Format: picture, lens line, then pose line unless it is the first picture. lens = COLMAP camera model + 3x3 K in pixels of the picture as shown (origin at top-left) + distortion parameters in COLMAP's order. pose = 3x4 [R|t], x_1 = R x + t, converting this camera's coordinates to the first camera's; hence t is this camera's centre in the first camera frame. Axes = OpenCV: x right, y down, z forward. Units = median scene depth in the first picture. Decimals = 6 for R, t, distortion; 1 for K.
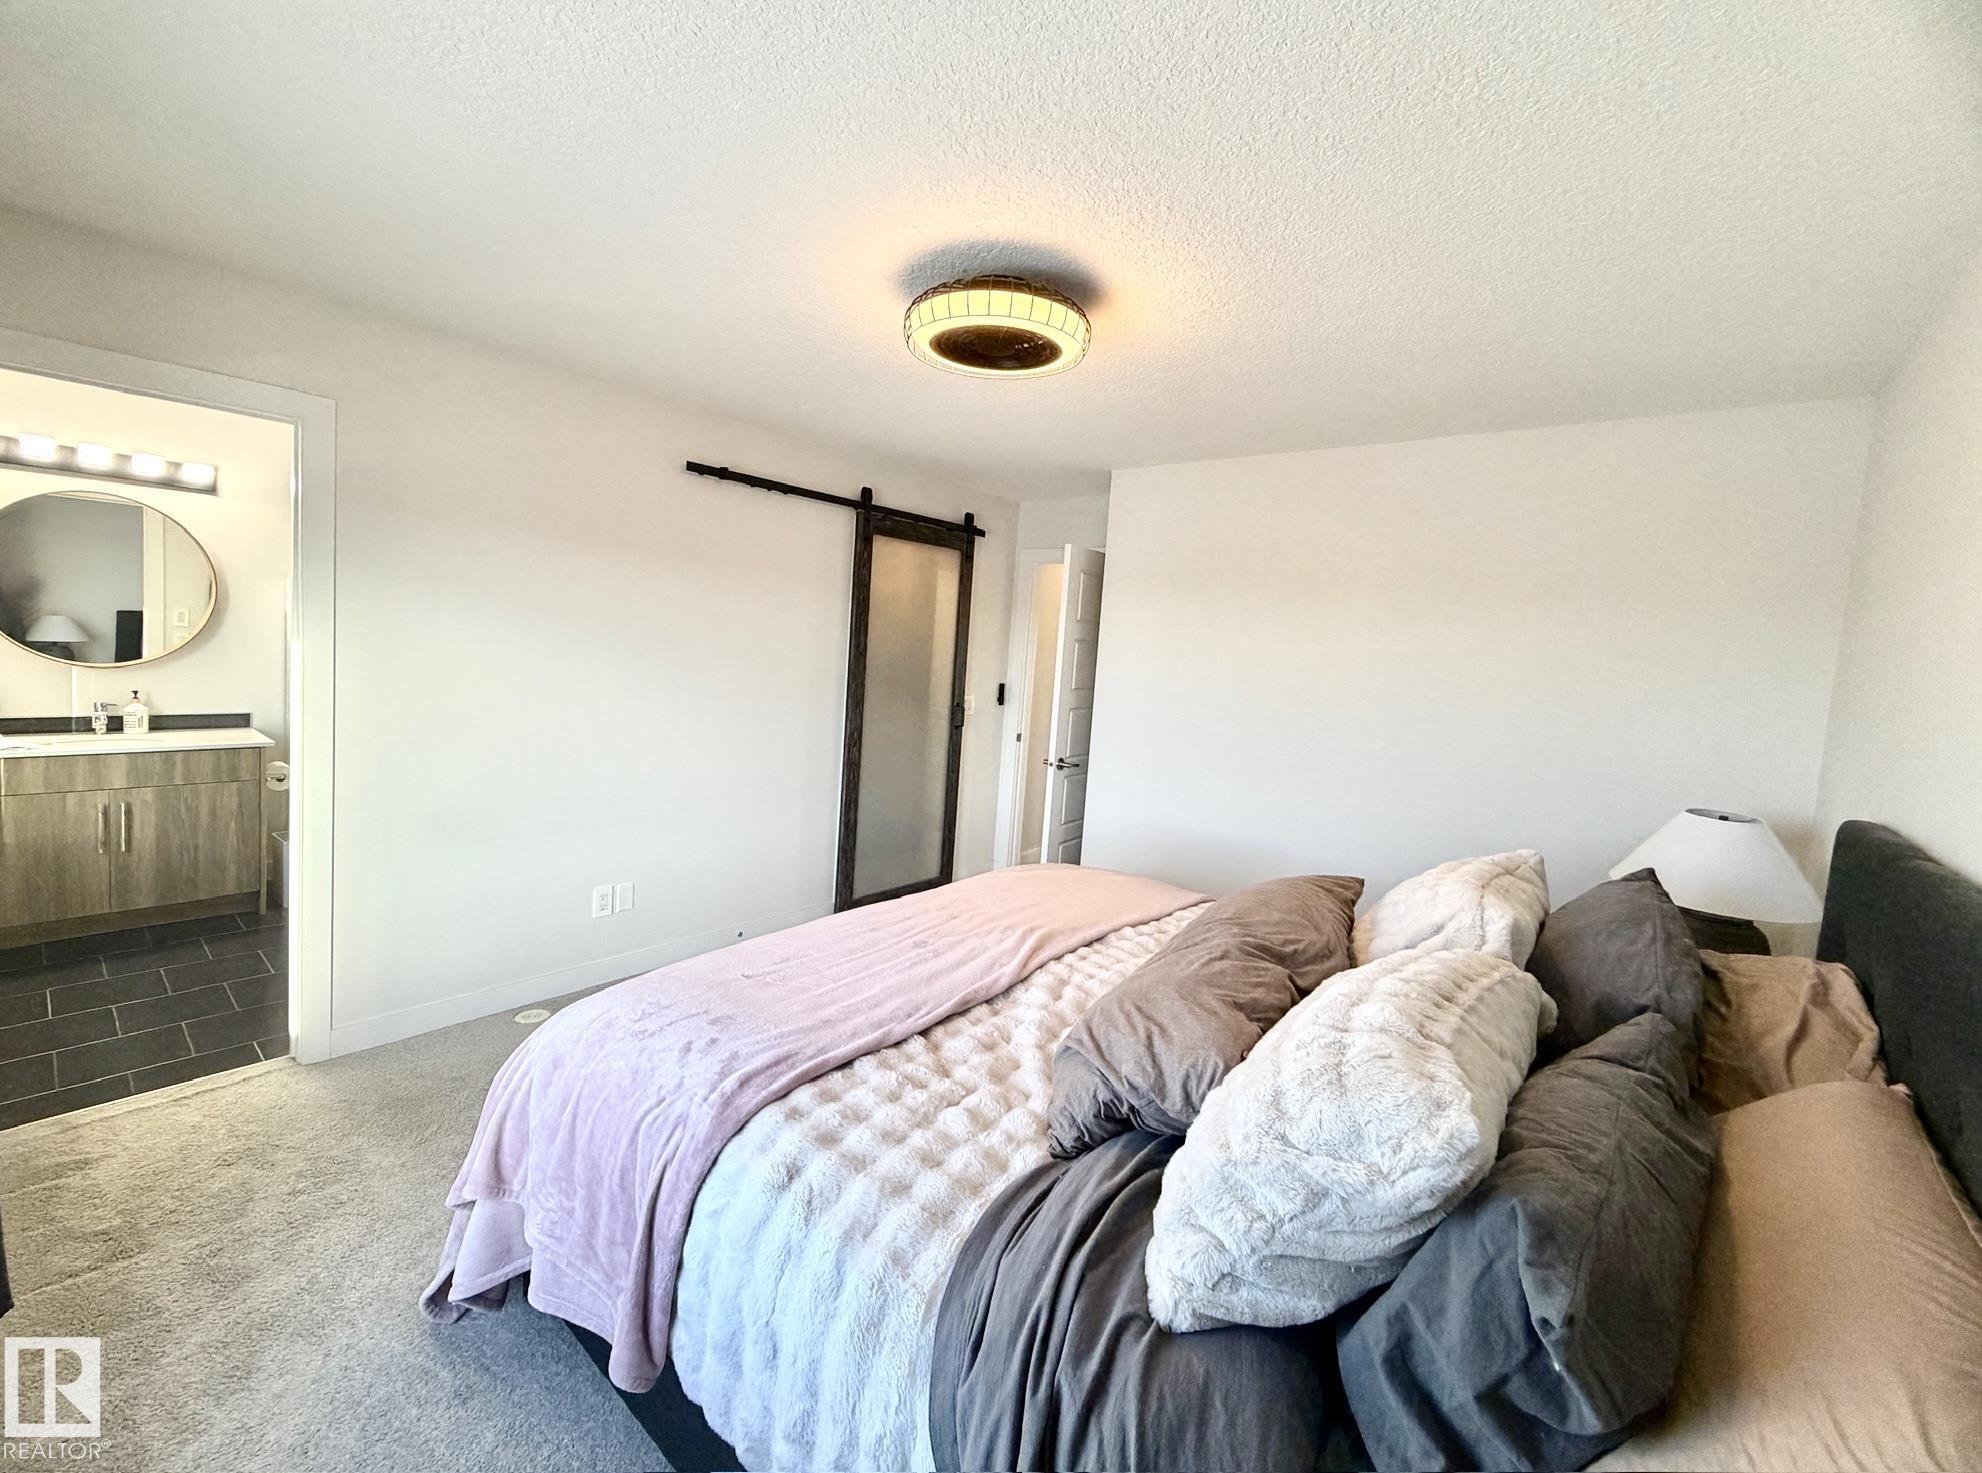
lens RADIAL K [[829.6, 0, 983.1], [0, 829.6, 710.0], [0, 0, 1]] dist [-0.001709, -0.000184]
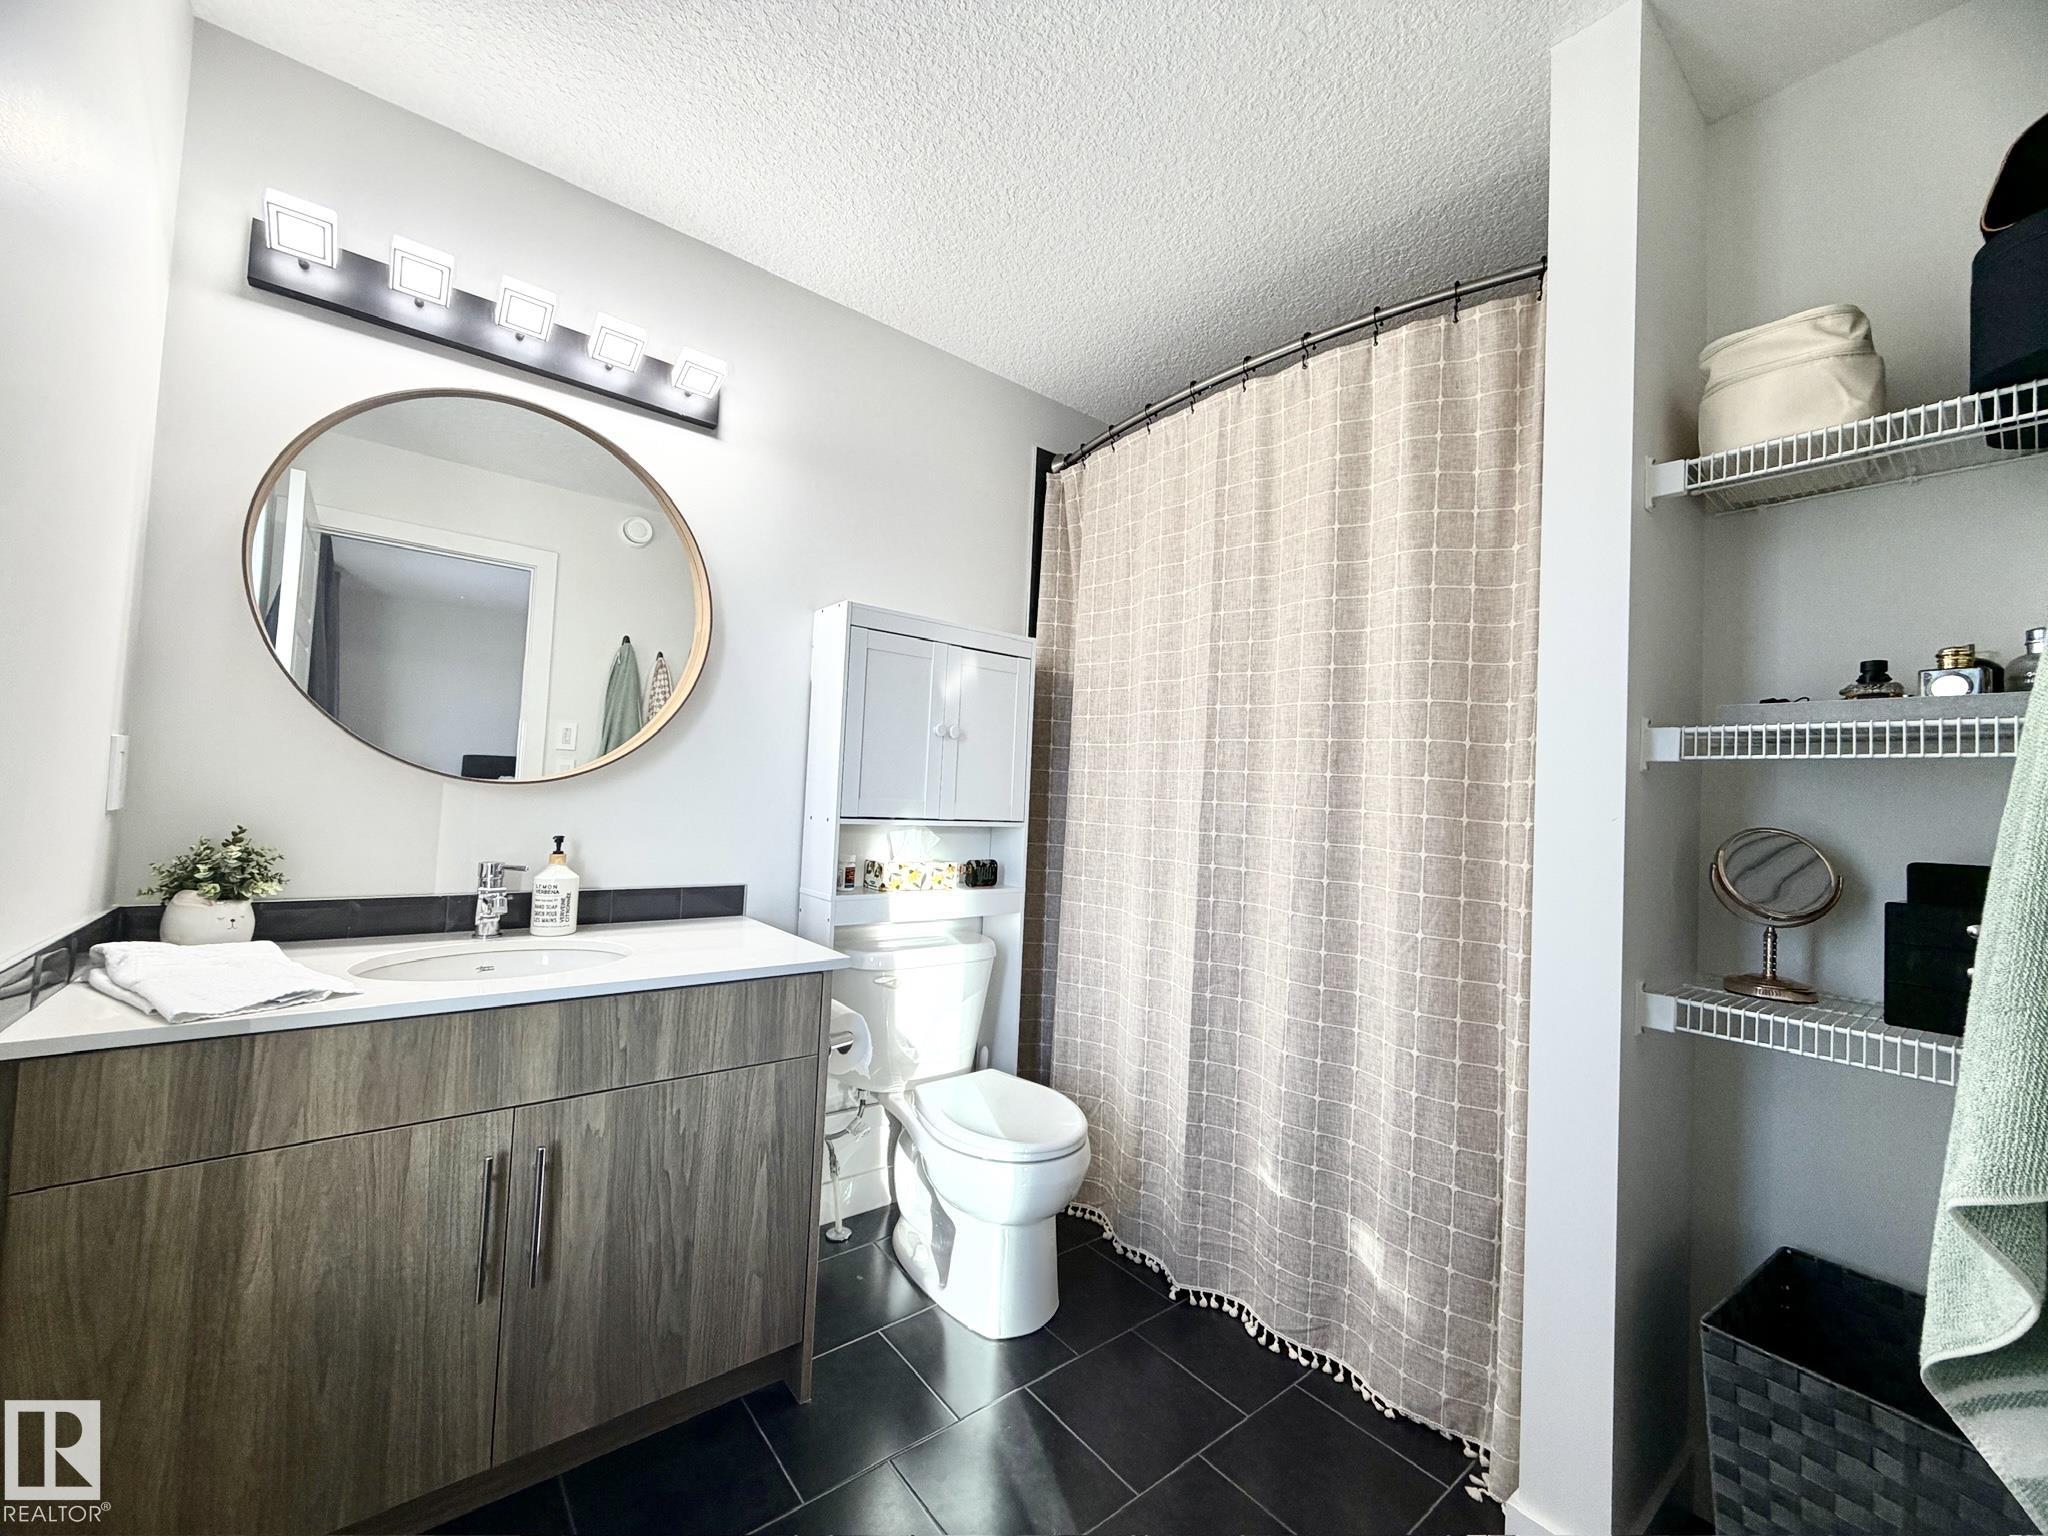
lens RADIAL K [[816.3, 0, 1024.0], [0, 816.3, 768.0], [0, 0, 1]] dist [0.000389, 0.000082]
pose [[0.982927, -0.031038, -0.181358, -0.724655], [0.008640, 0.992368, -0.123007, -0.003688], [0.183792, 0.119340, 0.975694, 0.638140]]
